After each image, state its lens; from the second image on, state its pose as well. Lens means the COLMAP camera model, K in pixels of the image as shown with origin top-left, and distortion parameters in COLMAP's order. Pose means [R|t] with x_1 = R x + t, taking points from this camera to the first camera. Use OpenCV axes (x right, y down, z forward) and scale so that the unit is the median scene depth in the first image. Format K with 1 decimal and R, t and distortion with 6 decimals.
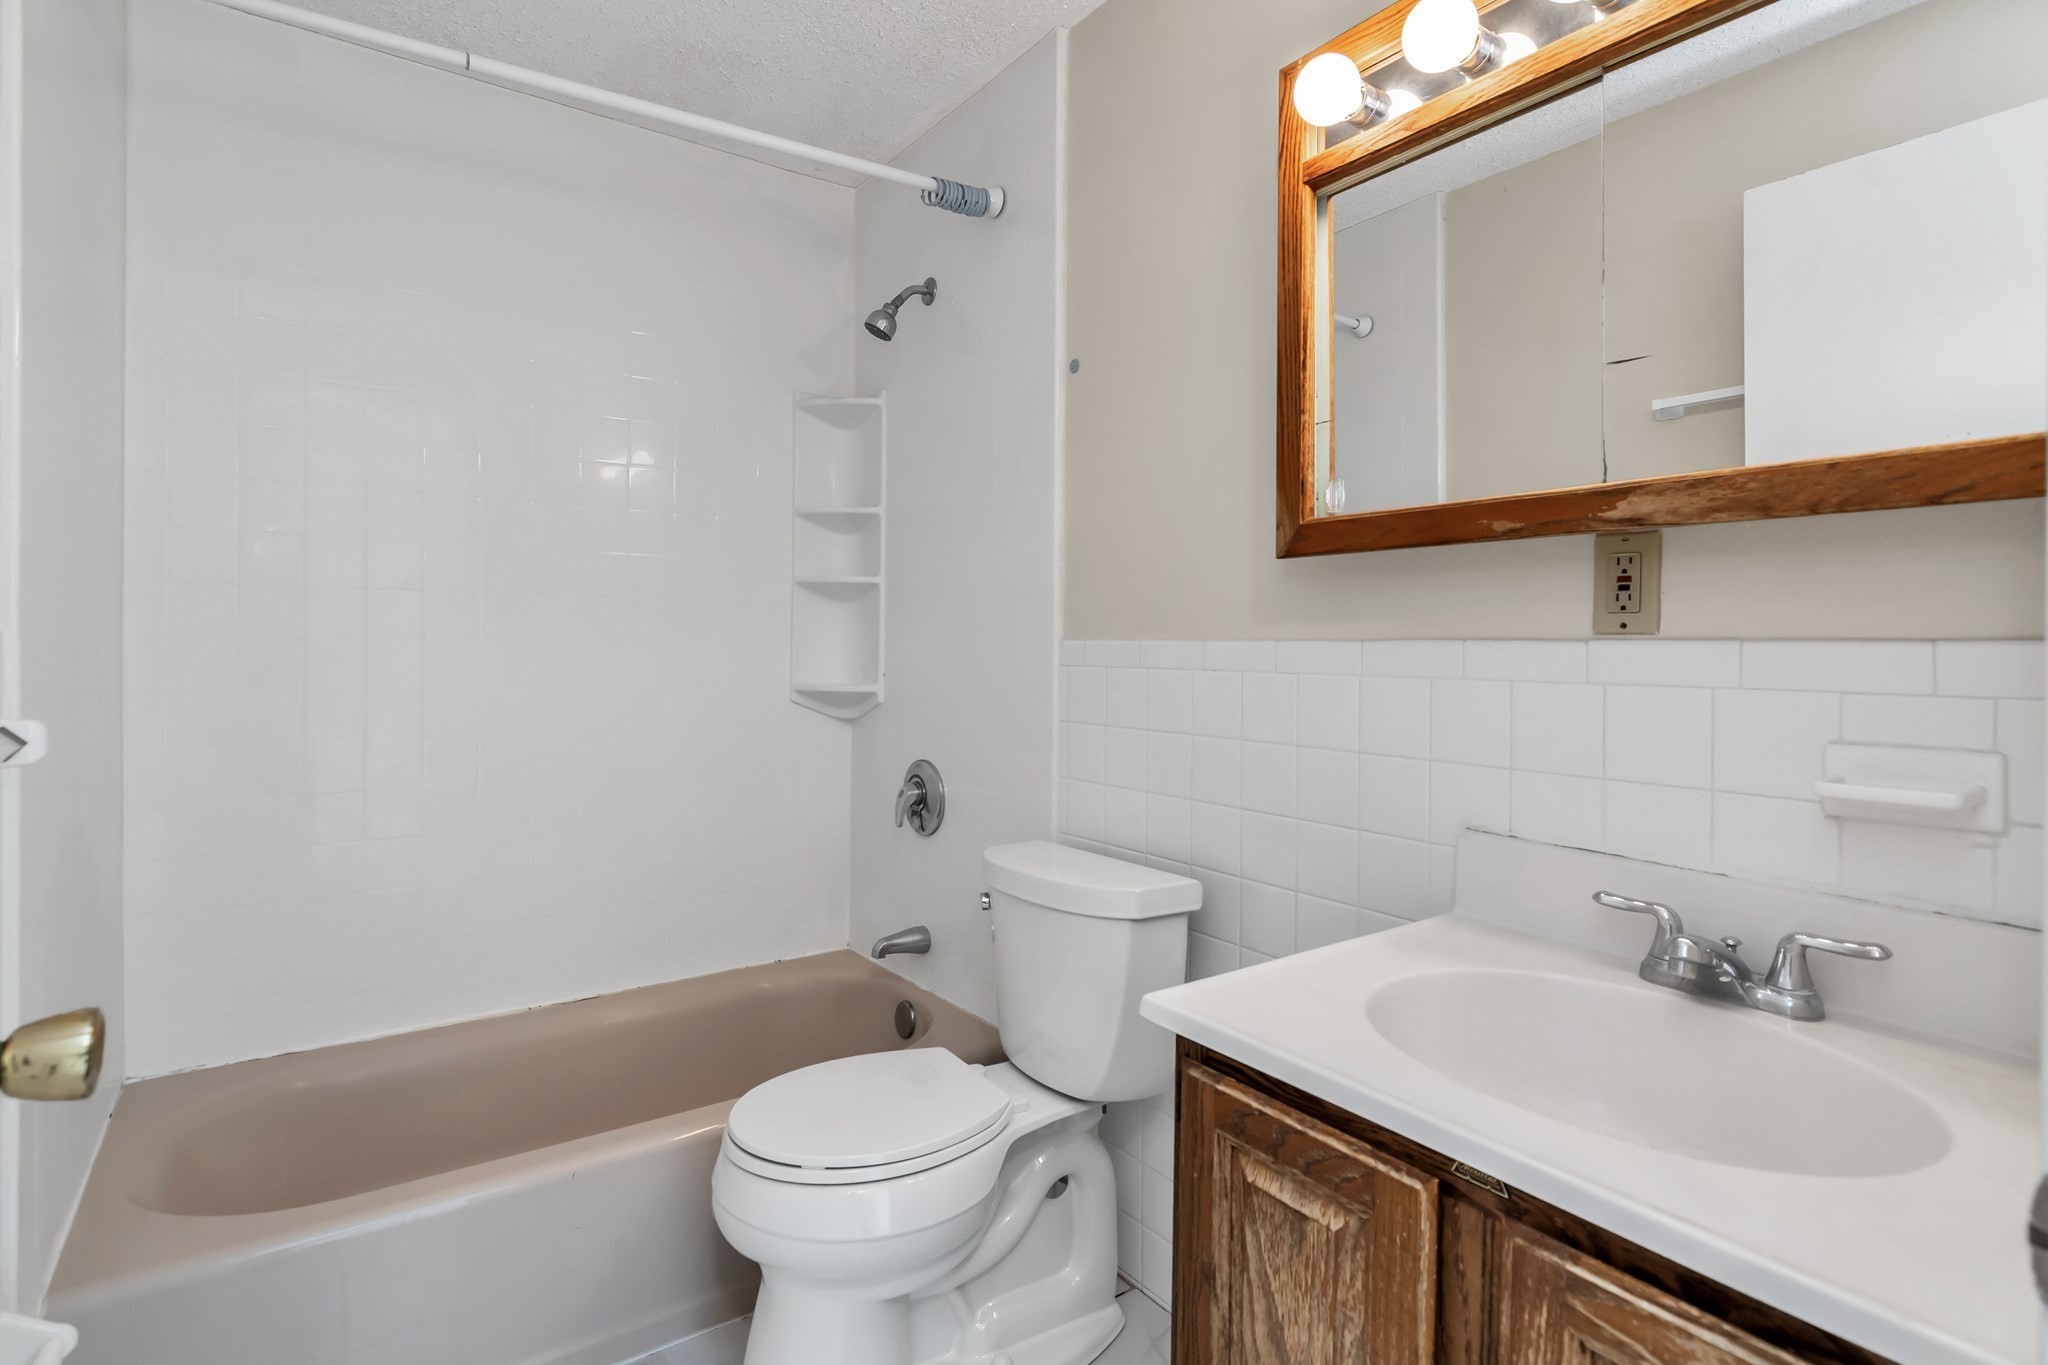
lens RADIAL K [[1041.8, 0, 1033.4], [0, 1041.8, 629.1], [0, 0, 1]] dist [-0.000245, -0.001365]
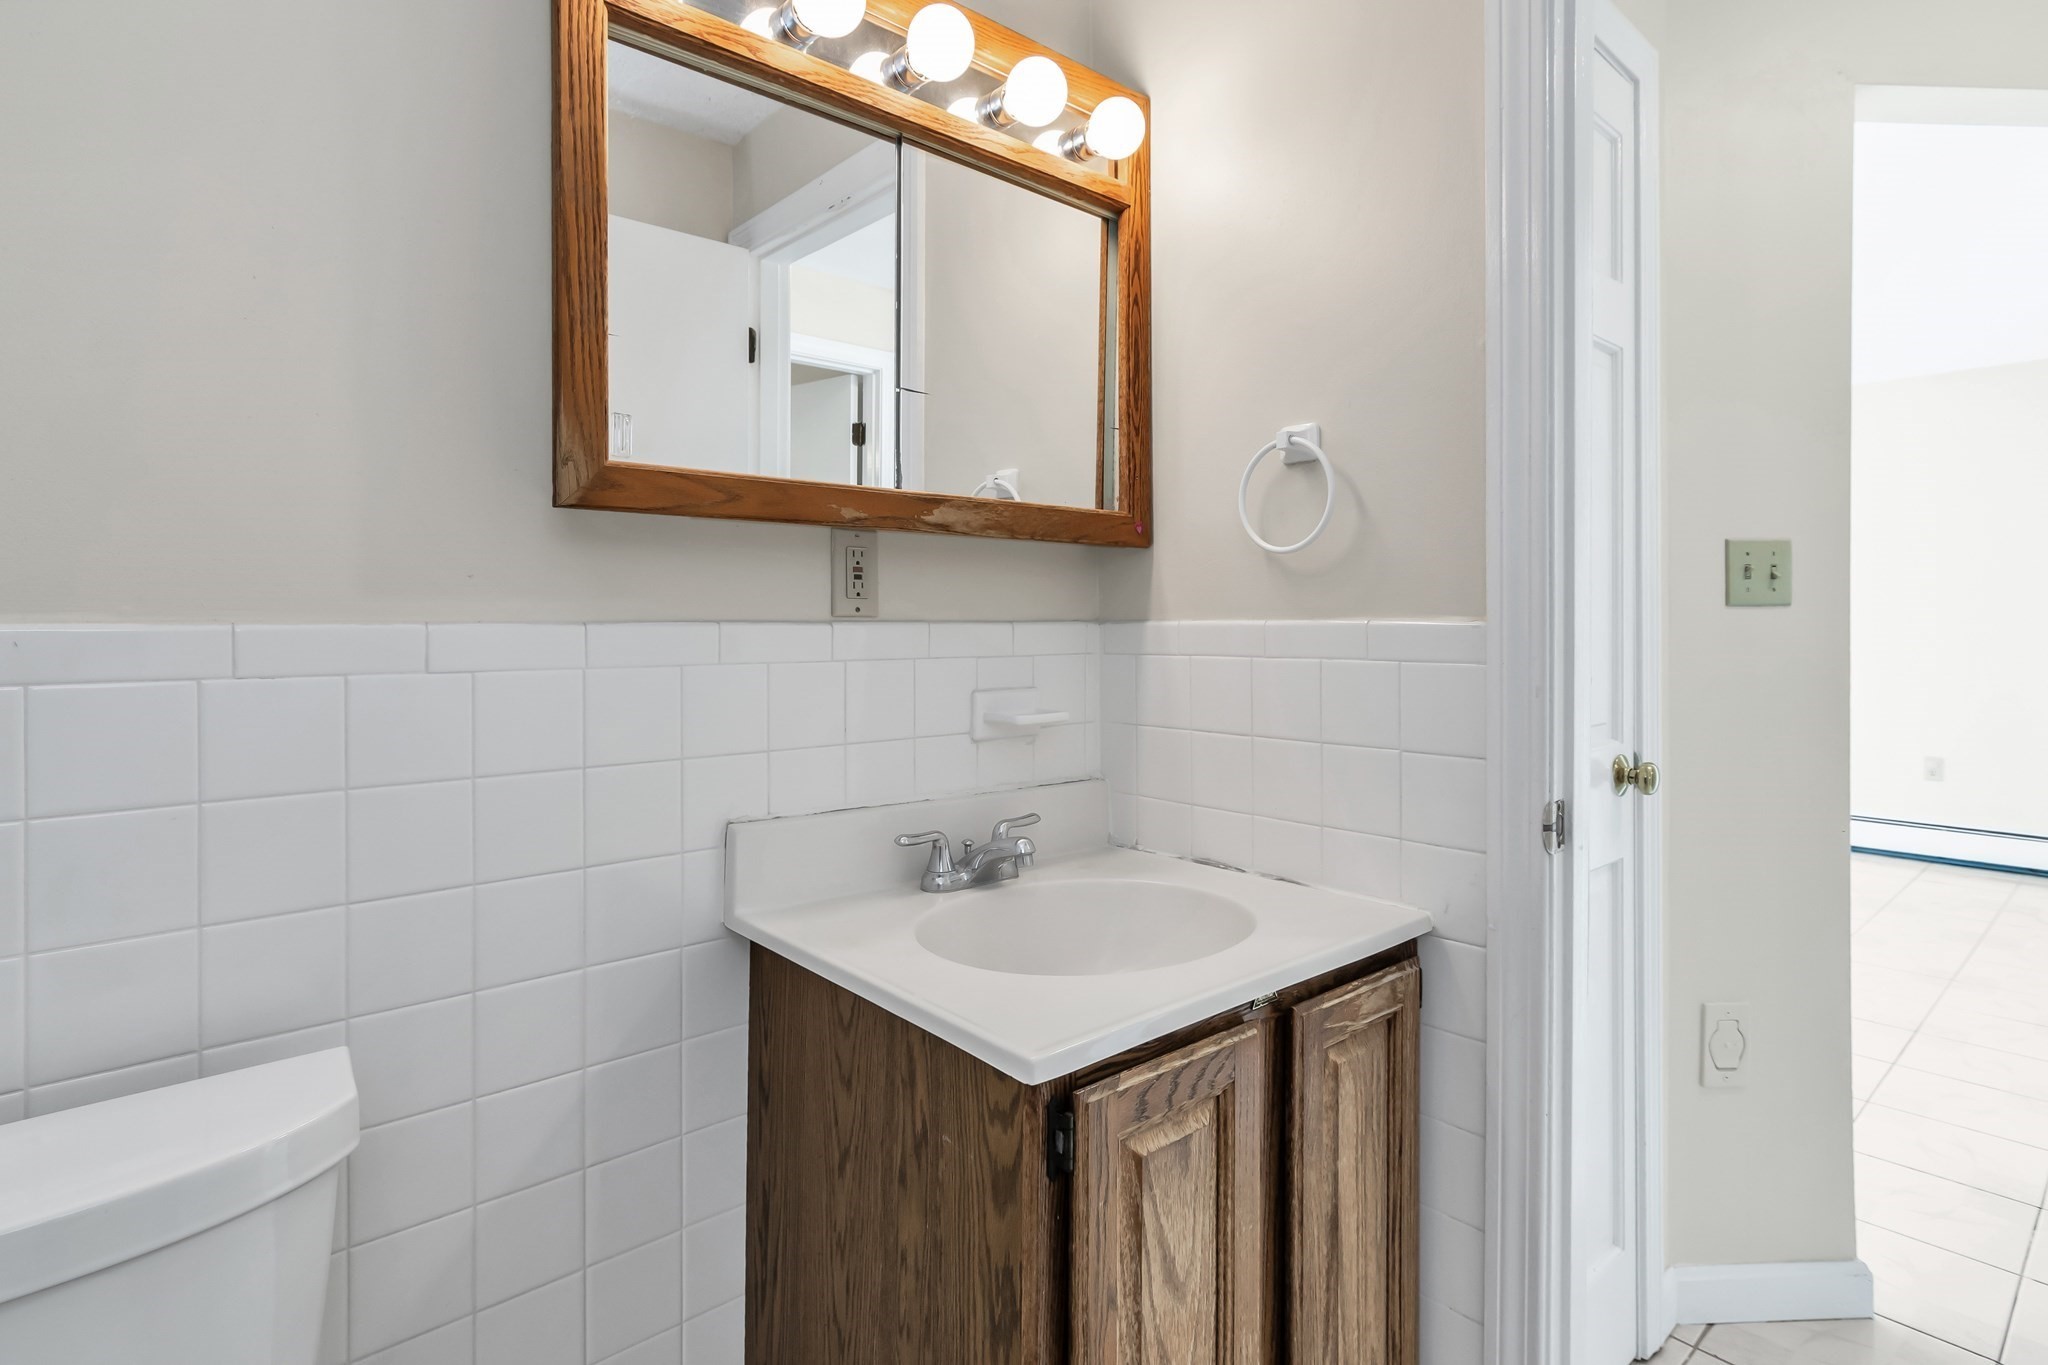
lens RADIAL K [[1055.3, 0, 1034.3], [0, 1055.3, 596.5], [0, 0, 1]] dist [-0.003705, -0.000582]
pose [[-0.117631, 0.018840, 0.992879, -0.358843], [-0.015391, 0.999665, -0.020793, 0.002022], [-0.992938, -0.017728, -0.117302, 0.543183]]
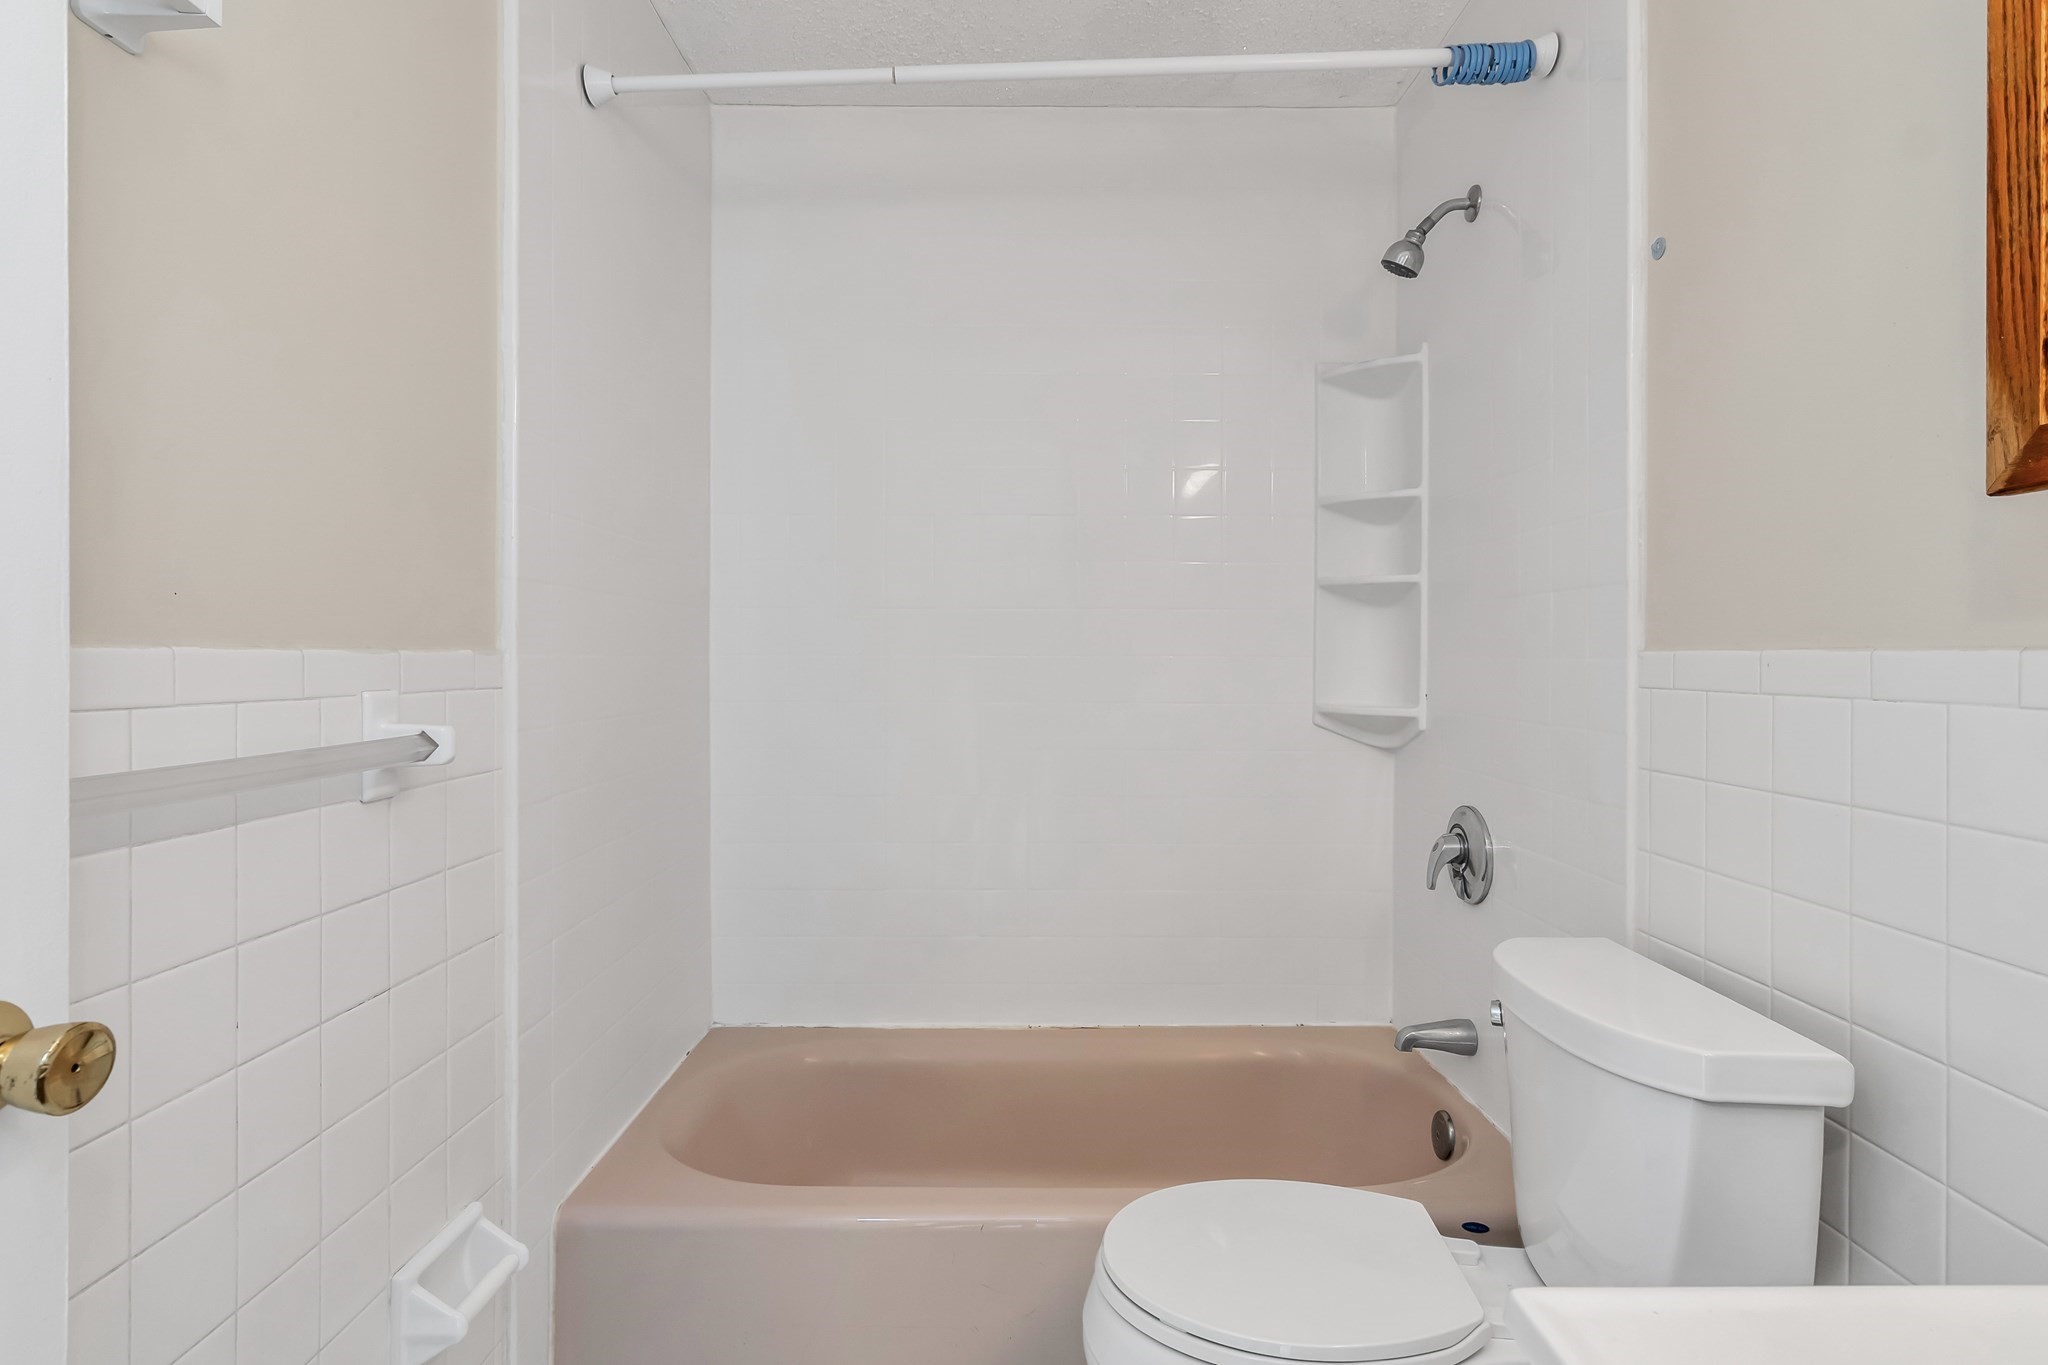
lens RADIAL K [[1063.1, 0, 1016.7], [0, 1063.1, 646.0], [0, 0, 1]] dist [0.001054, 0.000207]
pose [[0.801435, -0.010546, -0.597988, 0.112569], [0.012034, 0.999926, -0.001506, 0.003569], [0.597960, -0.005989, 0.801503, 0.182024]]
